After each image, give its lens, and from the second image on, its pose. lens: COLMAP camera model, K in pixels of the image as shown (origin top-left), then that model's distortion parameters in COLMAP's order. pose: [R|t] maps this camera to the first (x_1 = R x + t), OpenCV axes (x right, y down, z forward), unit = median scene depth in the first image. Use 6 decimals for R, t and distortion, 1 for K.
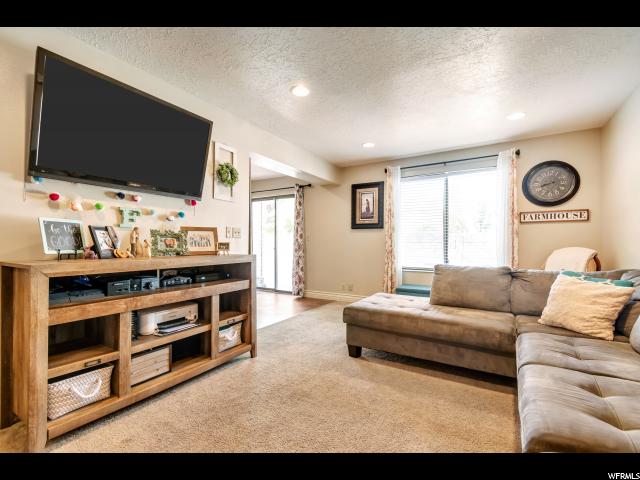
lens RADIAL K [[290.8, 0, 320.3], [0, 290.8, 243.4], [0, 0, 1]] dist [0.001174, 0.000110]
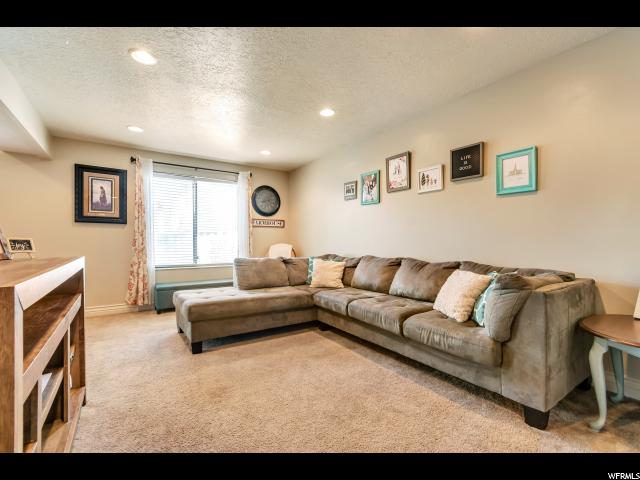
lens RADIAL K [[290.8, 0, 320.3], [0, 290.8, 243.4], [0, 0, 1]] dist [0.001174, 0.000110]
pose [[0.408678, -0.004971, 0.912665, -0.445139], [-0.000121, 0.999985, 0.005501, 0.002389], [-0.912679, -0.002358, 0.408671, 0.142001]]
